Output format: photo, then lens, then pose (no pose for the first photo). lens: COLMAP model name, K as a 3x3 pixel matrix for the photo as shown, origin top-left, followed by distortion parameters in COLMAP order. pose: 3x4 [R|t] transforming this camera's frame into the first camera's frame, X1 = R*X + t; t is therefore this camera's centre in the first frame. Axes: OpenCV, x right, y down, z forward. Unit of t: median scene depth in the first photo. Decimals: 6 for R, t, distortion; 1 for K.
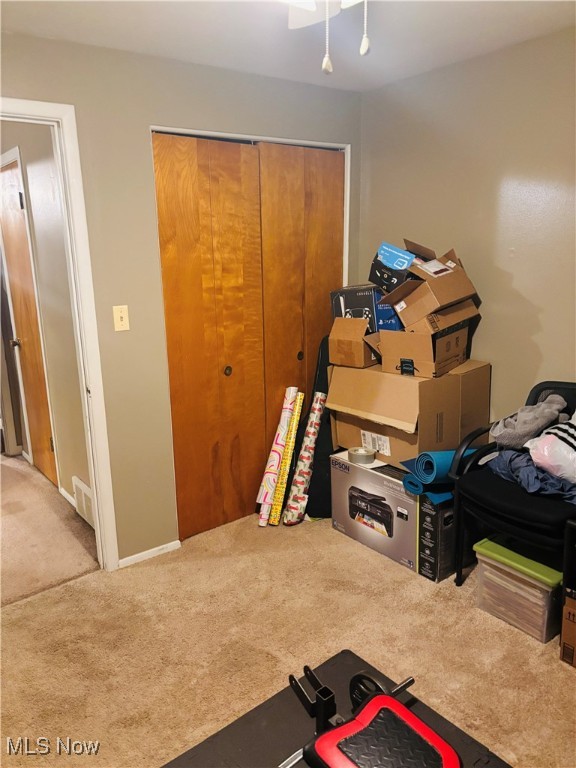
lens RADIAL K [[581.0, 0, 286.2], [0, 581.0, 384.7], [0, 0, 1]] dist [0.034138, -0.010205]
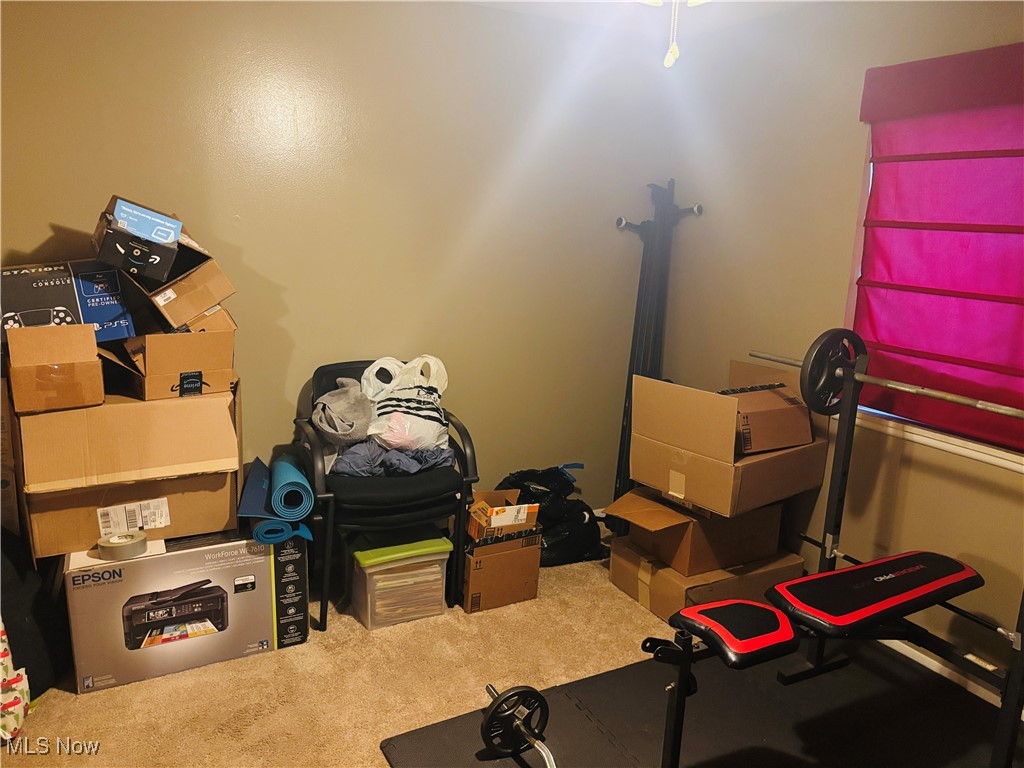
lens RADIAL K [[774.6, 0, 515.0], [0, 774.6, 380.3], [0, 0, 1]] dist [0.034138, -0.010205]
pose [[0.183882, -0.177977, 0.966701, -0.610780], [0.194684, 0.970583, 0.141660, -0.090182], [-0.963476, 0.162152, 0.213122, 0.436150]]
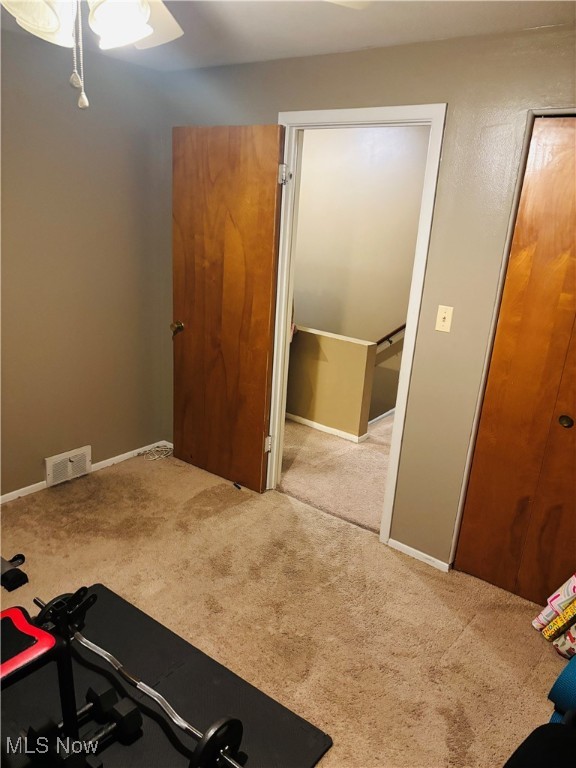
lens RADIAL K [[581.0, 0, 286.2], [0, 581.0, 384.7], [0, 0, 1]] dist [0.034138, -0.010205]
pose [[0.239525, 0.334031, -0.911620, 0.560727], [-0.289504, 0.920811, 0.261333, -0.184151], [0.926723, 0.201322, 0.317261, 0.452344]]
